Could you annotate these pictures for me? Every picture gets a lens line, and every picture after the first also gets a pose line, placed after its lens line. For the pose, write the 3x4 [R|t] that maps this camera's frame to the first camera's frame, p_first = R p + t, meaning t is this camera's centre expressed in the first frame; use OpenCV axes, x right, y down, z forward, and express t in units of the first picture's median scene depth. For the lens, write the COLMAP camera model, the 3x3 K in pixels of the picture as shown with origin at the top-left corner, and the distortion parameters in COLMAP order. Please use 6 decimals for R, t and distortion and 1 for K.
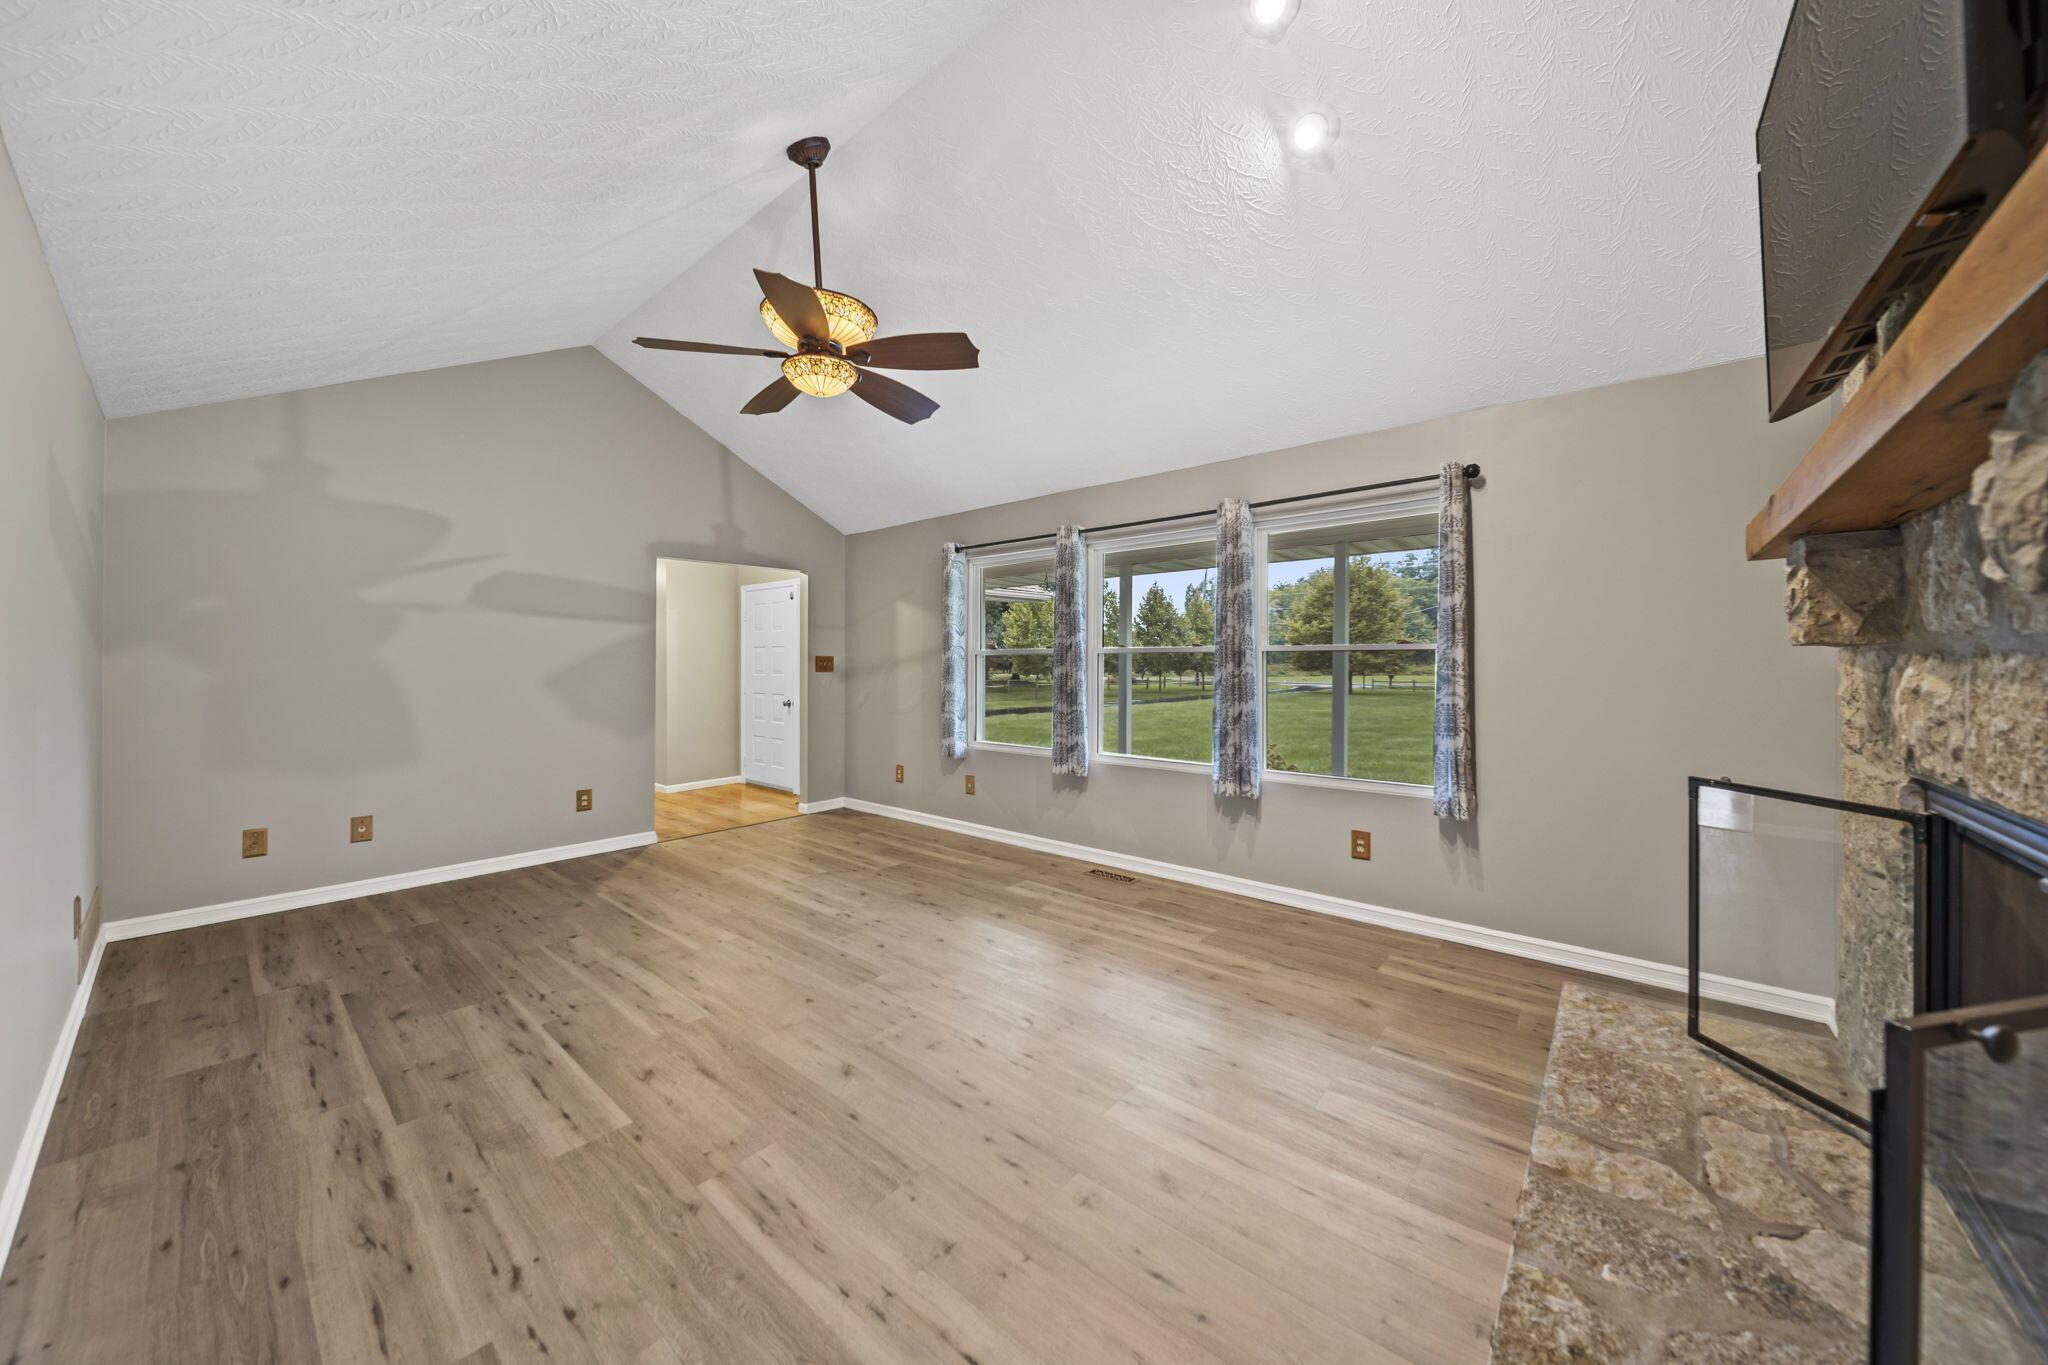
lens RADIAL K [[710.6, 0, 1020.9], [0, 710.6, 670.6], [0, 0, 1]] dist [-0.002552, -0.000370]
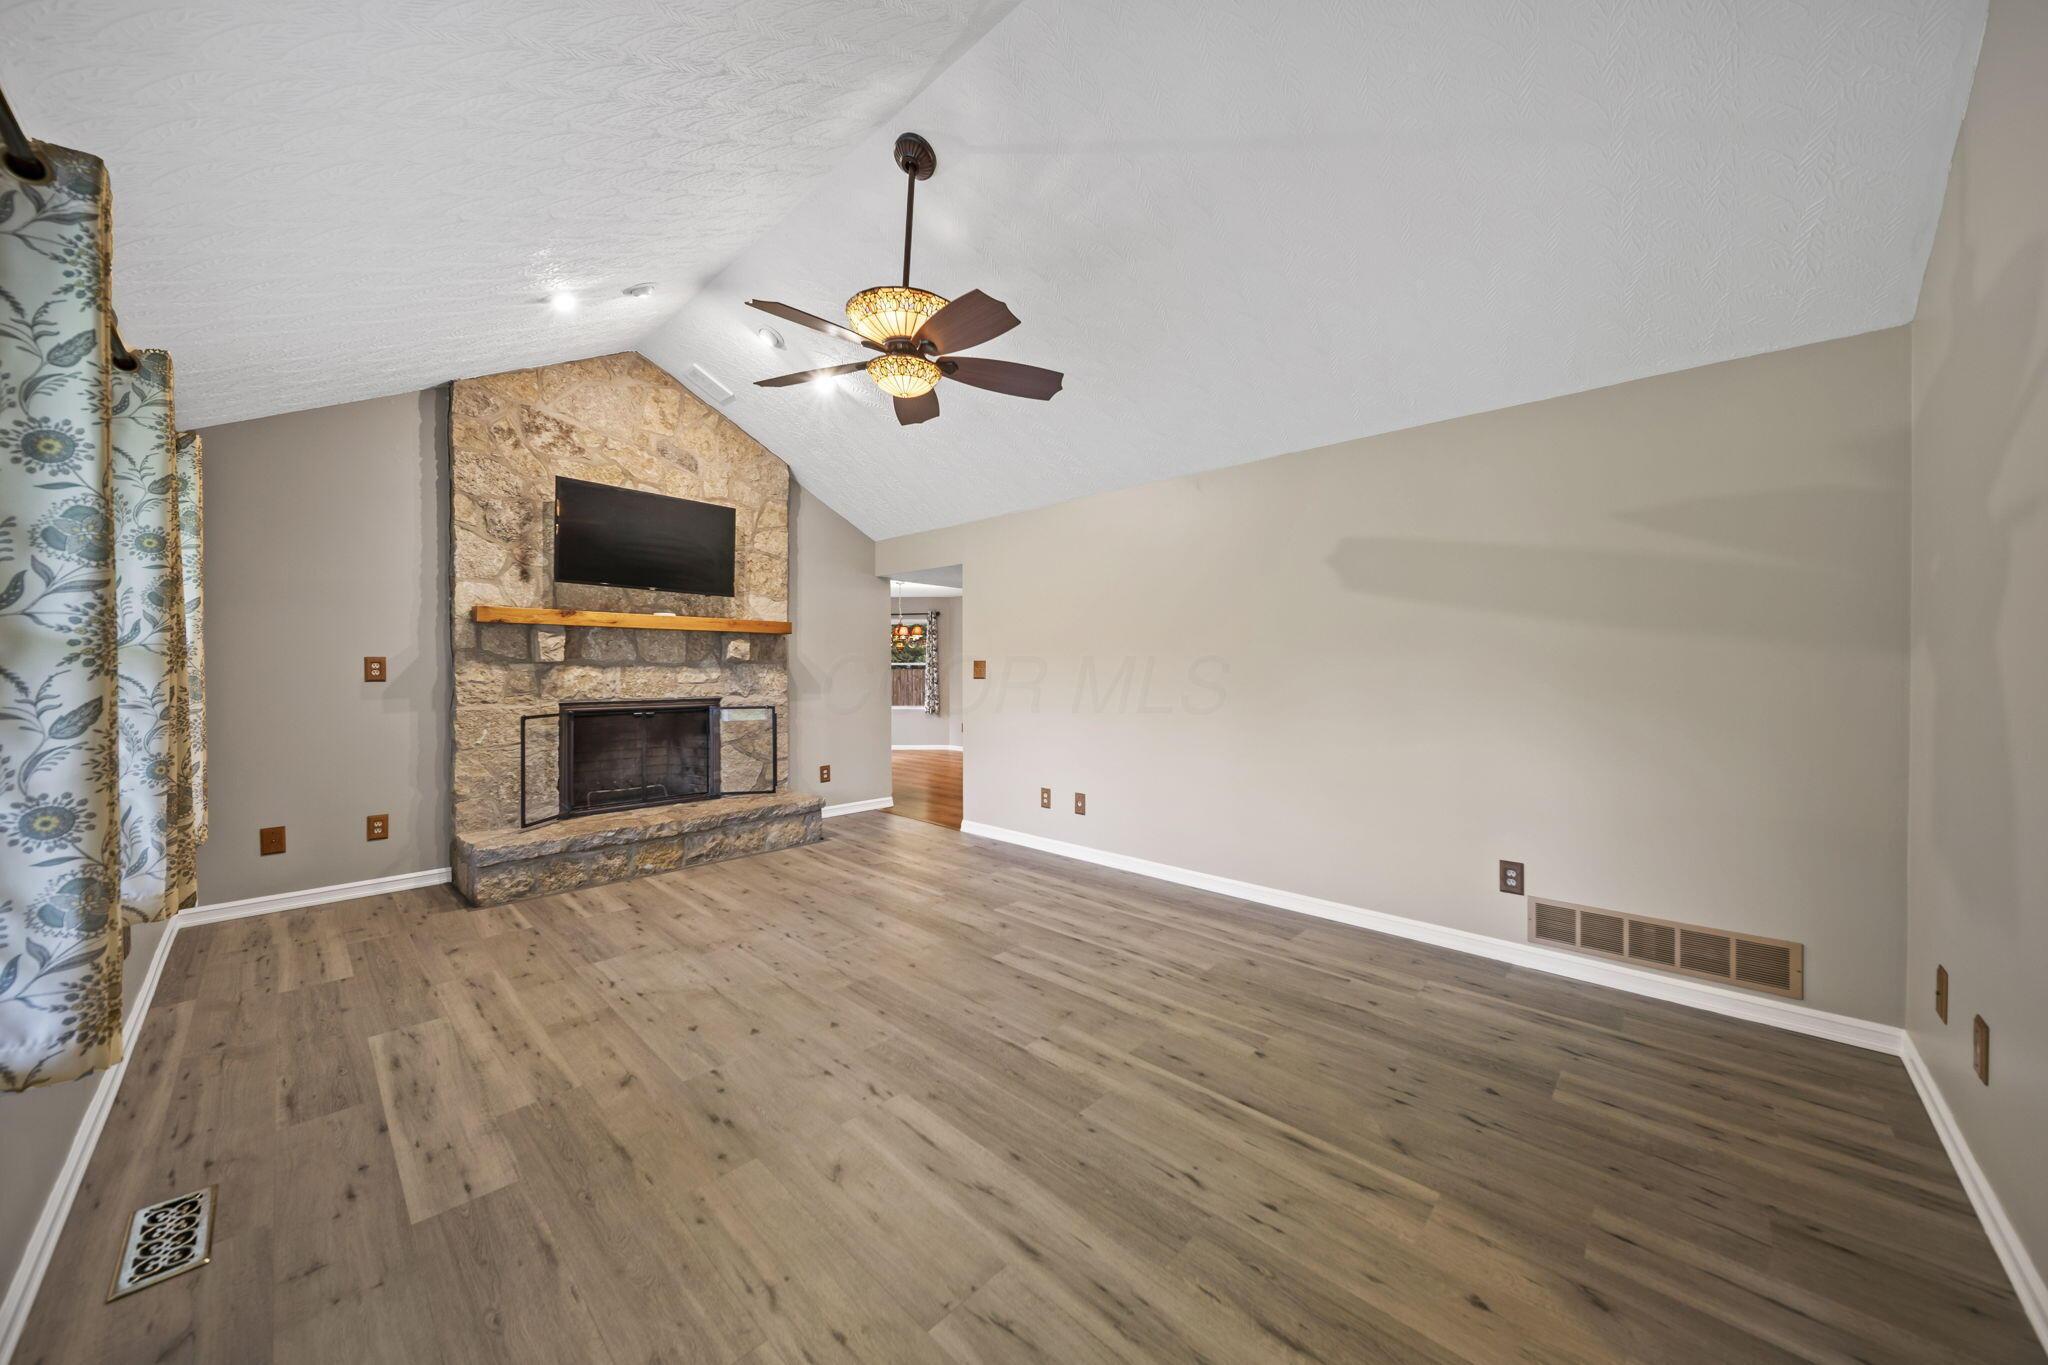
lens RADIAL K [[710.6, 0, 1015.5], [0, 710.6, 673.5], [0, 0, 1]] dist [-0.002552, -0.000370]
pose [[-0.997761, -0.001029, 0.066873, -0.505969], [0.000089, 0.999861, 0.016700, -0.016767], [-0.066881, 0.016669, -0.997622, 1.987587]]
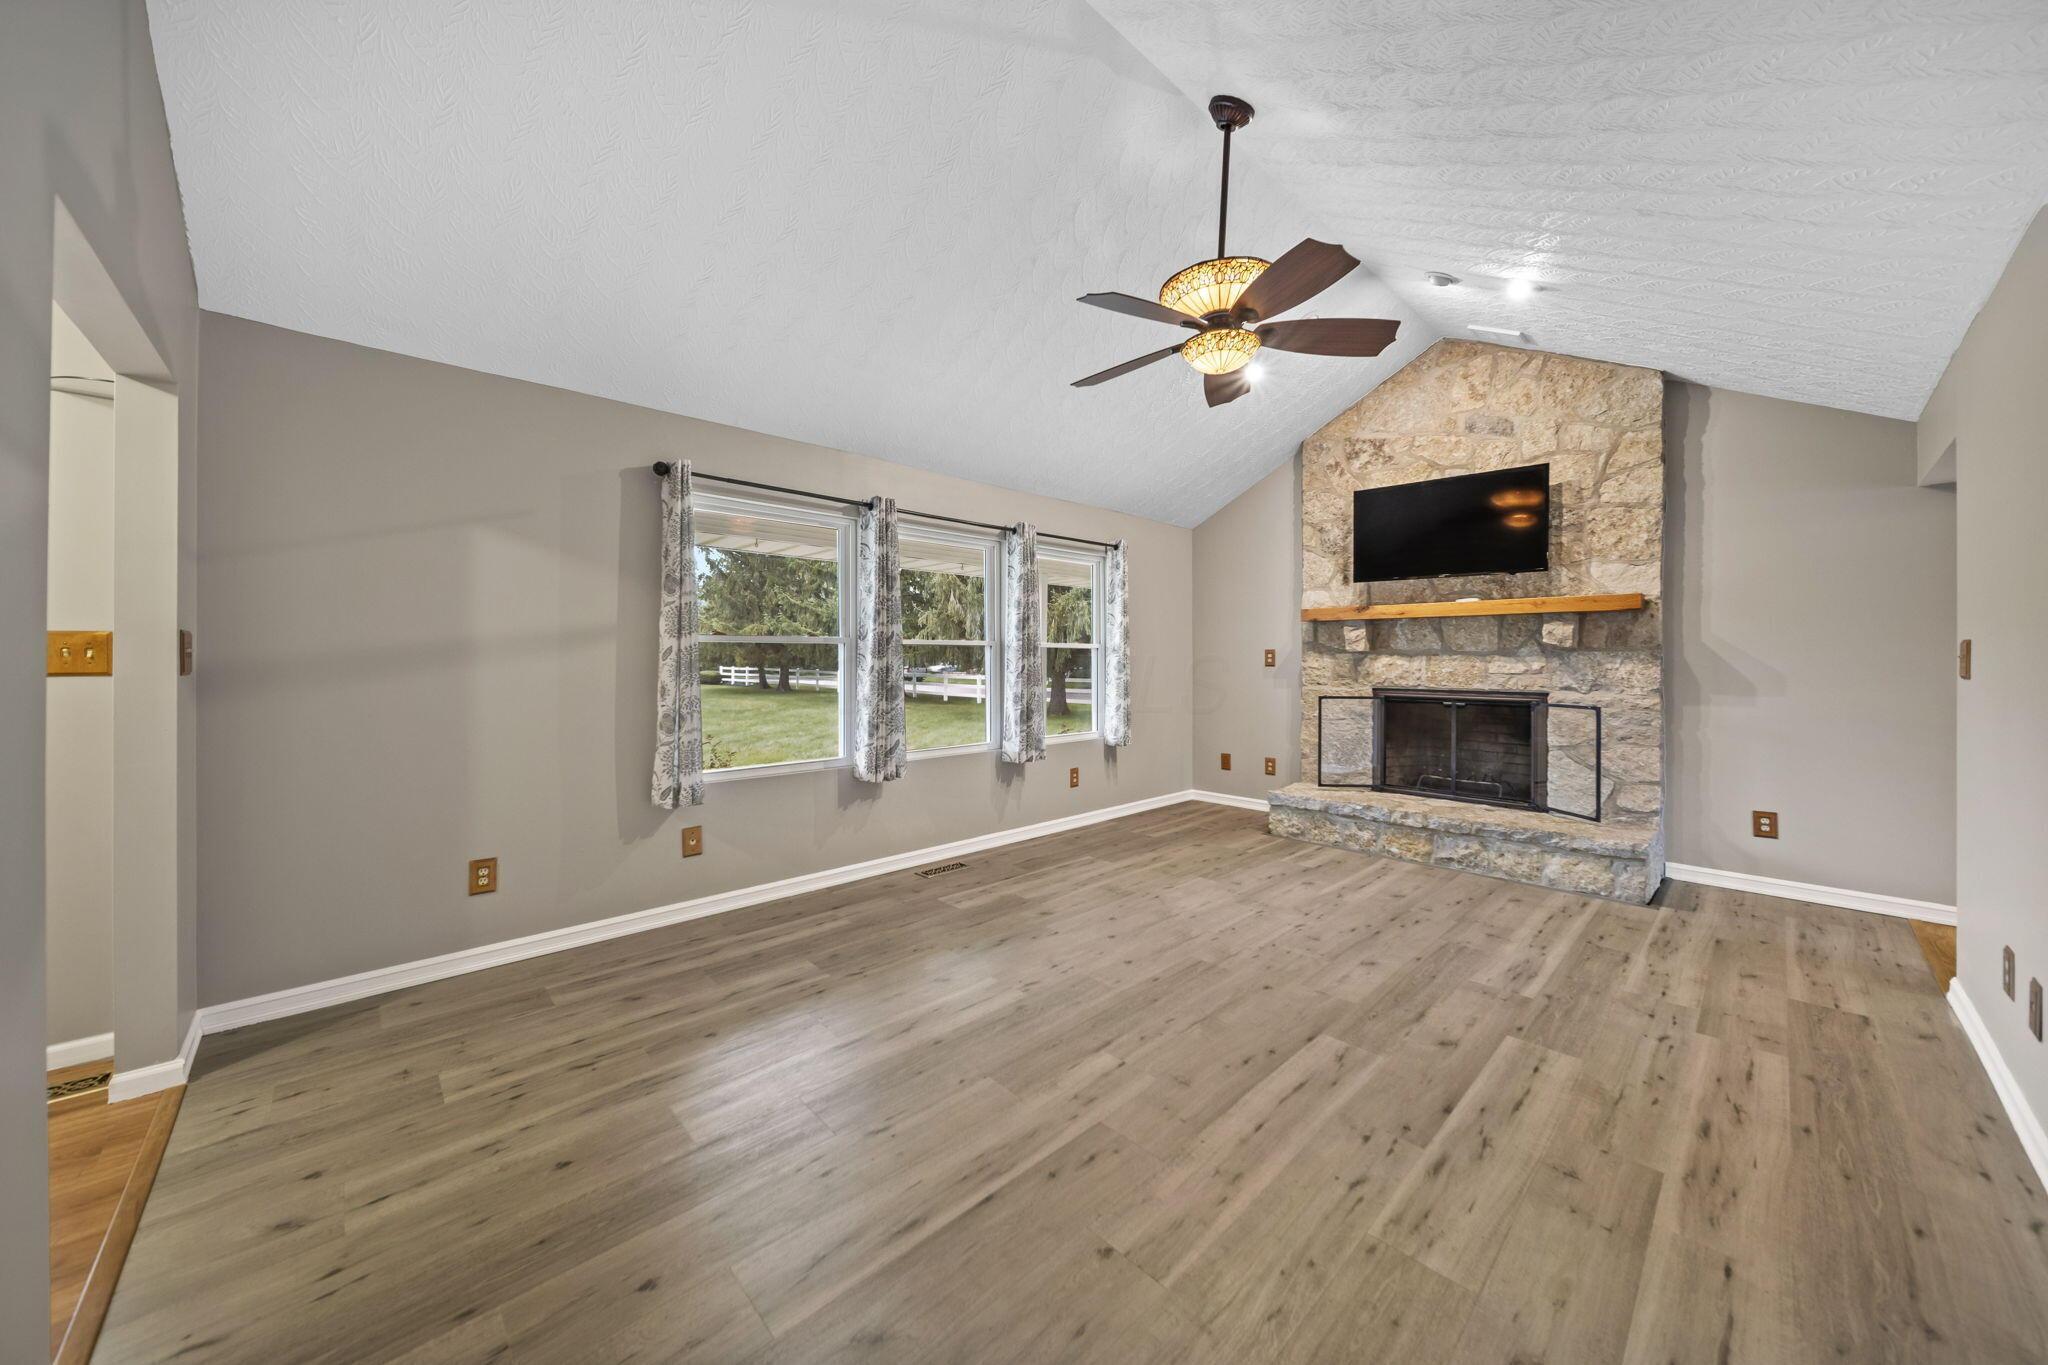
lens RADIAL K [[710.6, 0, 1028.9], [0, 710.6, 660.0], [0, 0, 1]] dist [-0.002552, -0.000370]
pose [[0.102805, -0.002806, 0.994698, -1.260982], [0.008374, 0.999963, 0.001956, -0.005786], [-0.994666, 0.008129, 0.102825, 1.160114]]
